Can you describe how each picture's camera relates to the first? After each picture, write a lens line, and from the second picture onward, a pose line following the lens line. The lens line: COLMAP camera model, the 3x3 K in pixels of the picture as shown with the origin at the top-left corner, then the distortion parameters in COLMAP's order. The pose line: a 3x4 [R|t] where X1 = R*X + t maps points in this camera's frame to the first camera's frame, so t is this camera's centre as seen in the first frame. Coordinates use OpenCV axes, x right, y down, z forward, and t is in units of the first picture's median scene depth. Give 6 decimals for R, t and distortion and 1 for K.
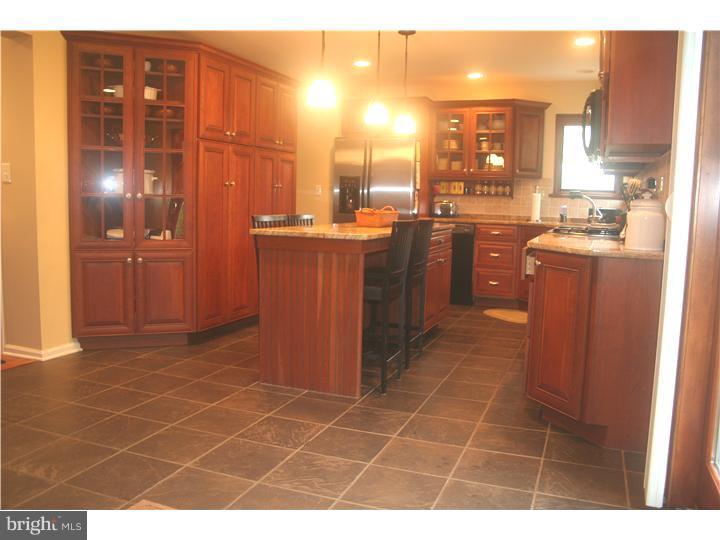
lens RADIAL K [[604.5, 0, 345.6], [0, 604.5, 267.4], [0, 0, 1]] dist [-0.166242, 0.145856]
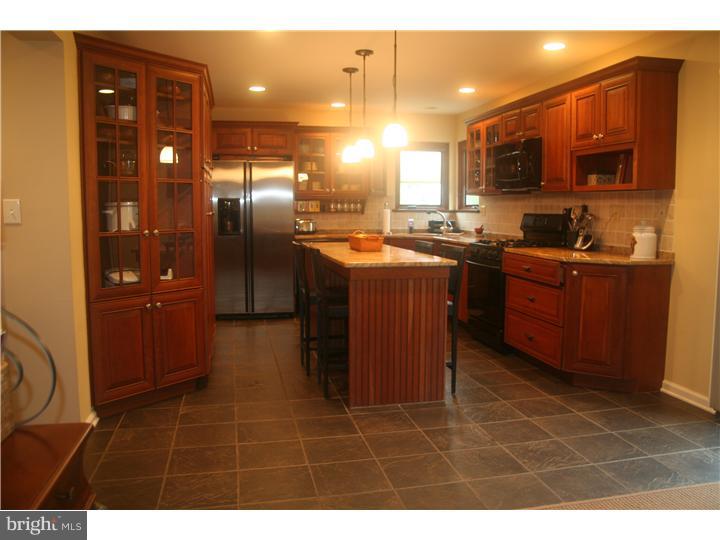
lens RADIAL K [[604.5, 0, 345.6], [0, 604.5, 267.4], [0, 0, 1]] dist [-0.166242, 0.145856]
pose [[0.831191, -0.079730, 0.550240, -0.712181], [0.083228, 0.996356, 0.018648, -0.072840], [-0.549722, 0.030295, 0.834798, 0.122245]]
